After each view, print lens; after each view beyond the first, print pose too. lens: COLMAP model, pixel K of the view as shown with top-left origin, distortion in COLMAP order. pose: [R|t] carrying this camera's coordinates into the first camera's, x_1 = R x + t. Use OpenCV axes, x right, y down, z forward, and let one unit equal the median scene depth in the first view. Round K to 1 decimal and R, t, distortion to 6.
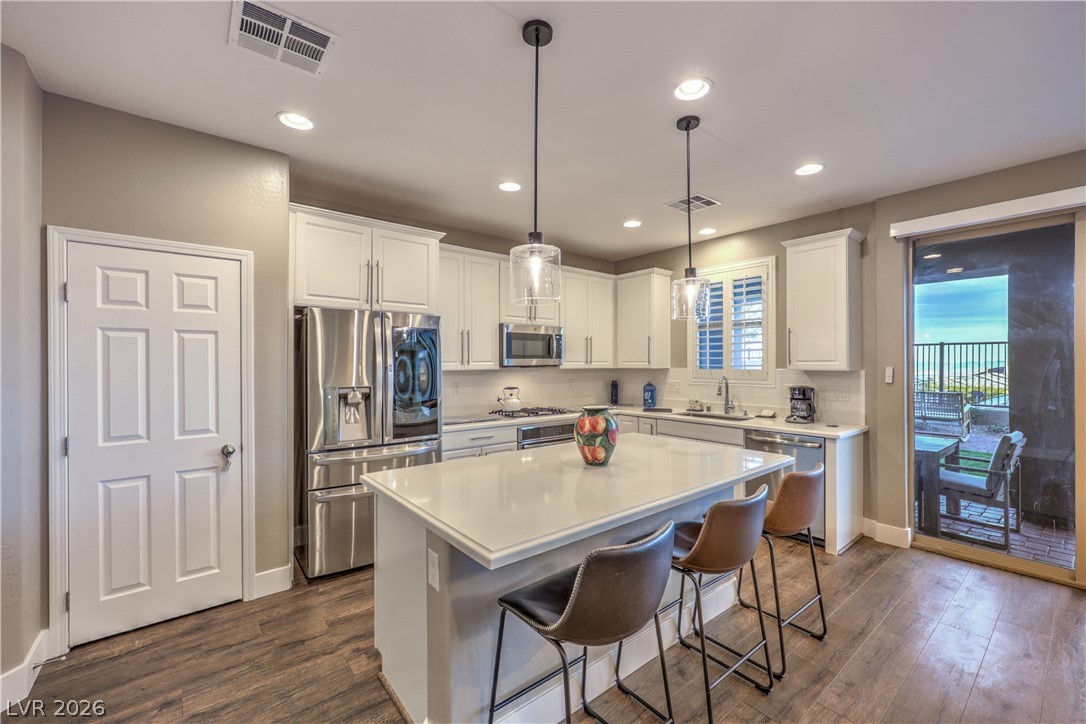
lens RADIAL K [[445.6, 0, 552.8], [0, 445.6, 355.7], [0, 0, 1]] dist [-0.000620, -0.000056]
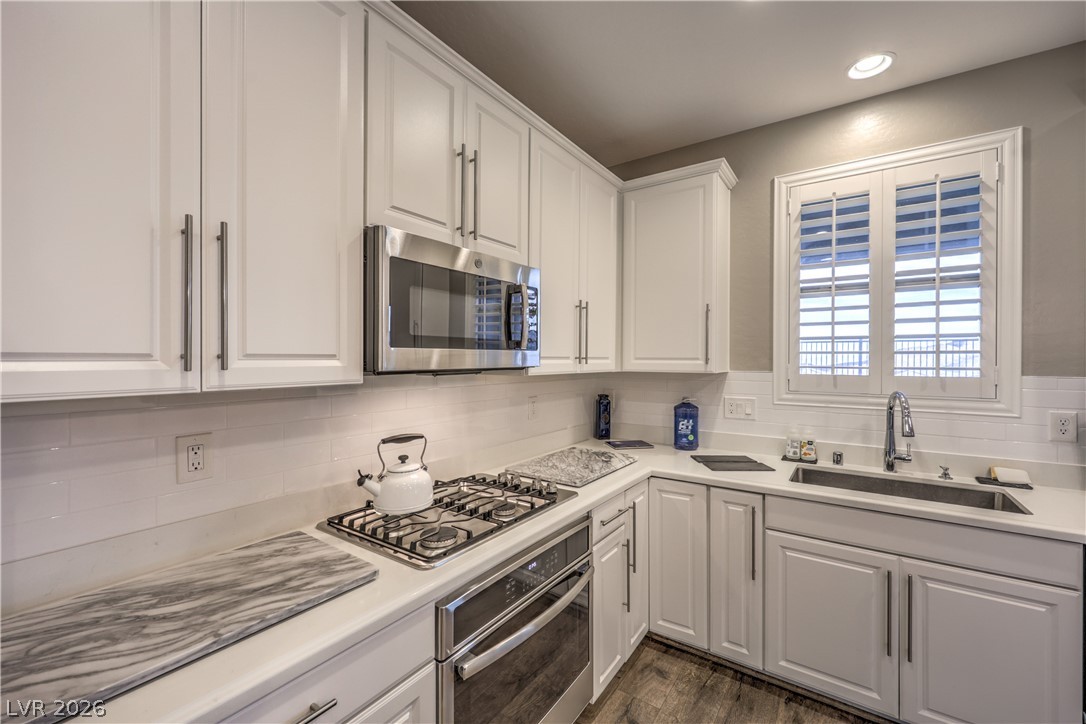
lens RADIAL K [[445.6, 0, 552.8], [0, 445.6, 355.7], [0, 0, 1]] dist [-0.000620, -0.000056]
pose [[0.960175, 0.006664, 0.279320, -0.076765], [-0.008893, 0.999938, 0.006713, 0.008750], [-0.279258, -0.008930, 0.960175, 0.635519]]
